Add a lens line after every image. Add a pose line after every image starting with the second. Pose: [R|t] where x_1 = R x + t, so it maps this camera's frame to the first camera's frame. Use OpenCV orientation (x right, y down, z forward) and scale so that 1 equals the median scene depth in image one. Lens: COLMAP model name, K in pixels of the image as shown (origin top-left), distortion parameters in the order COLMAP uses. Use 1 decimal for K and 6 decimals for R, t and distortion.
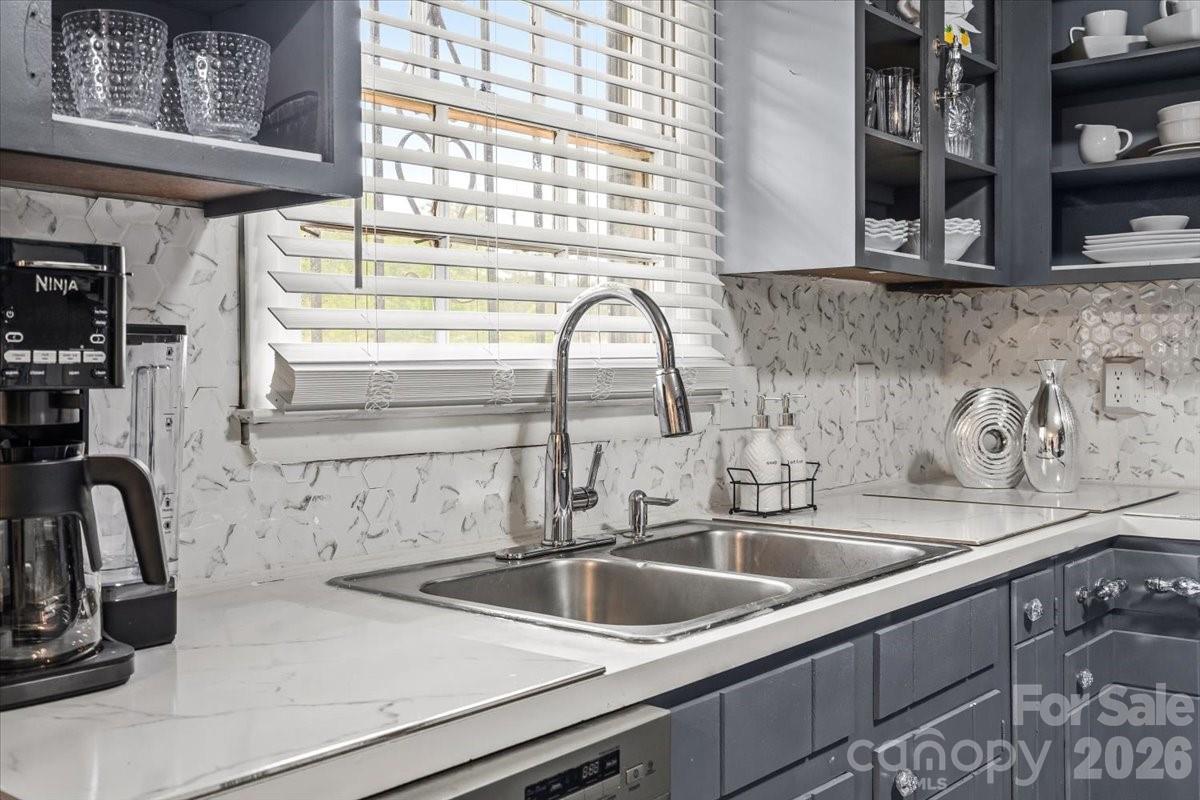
lens RADIAL K [[1216.4, 0, 600.0], [0, 1216.4, 400.0], [0, 0, 1]] dist [-0.010188, -0.005999]
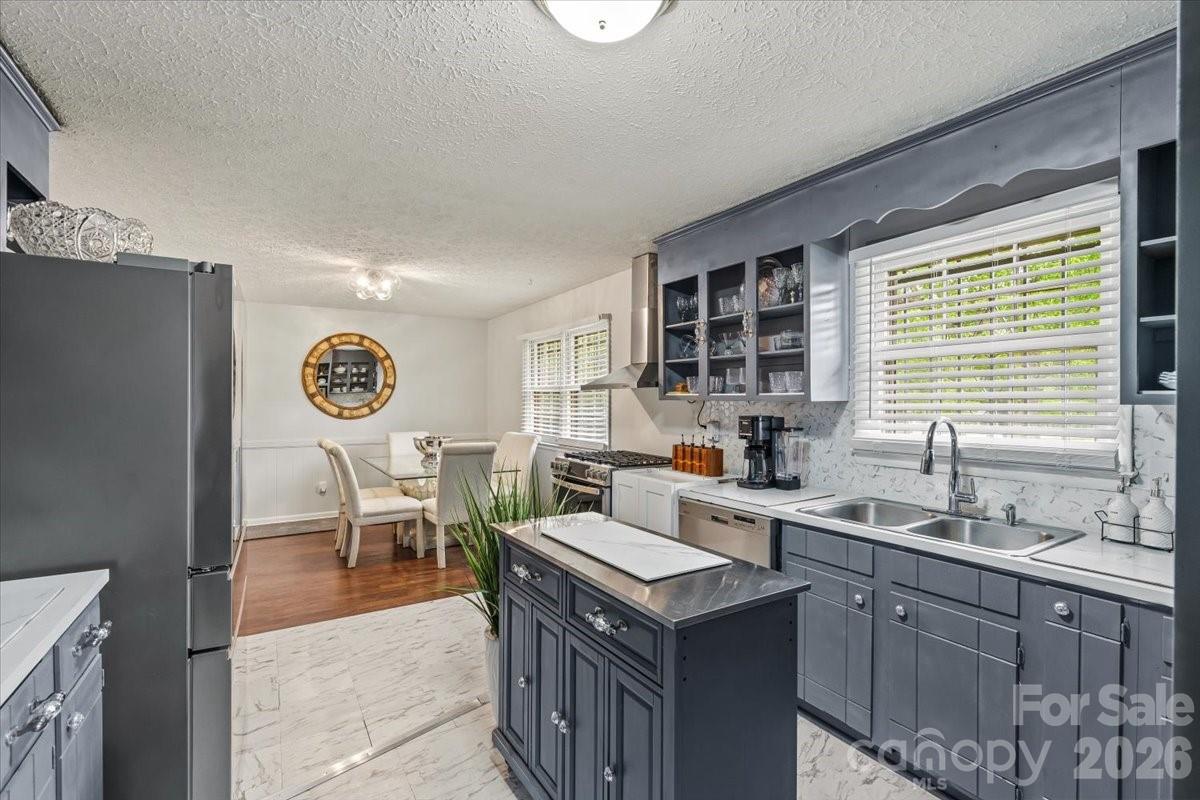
lens RADIAL K [[542.3, 0, 601.4], [0, 542.3, 405.4], [0, 0, 1]] dist [-0.002525, 0.000425]
pose [[-0.305910, 0.015244, -0.951938, 1.116333], [-0.024208, 0.999424, 0.023784, -0.104177], [0.951753, 0.030320, -0.305365, 0.527516]]
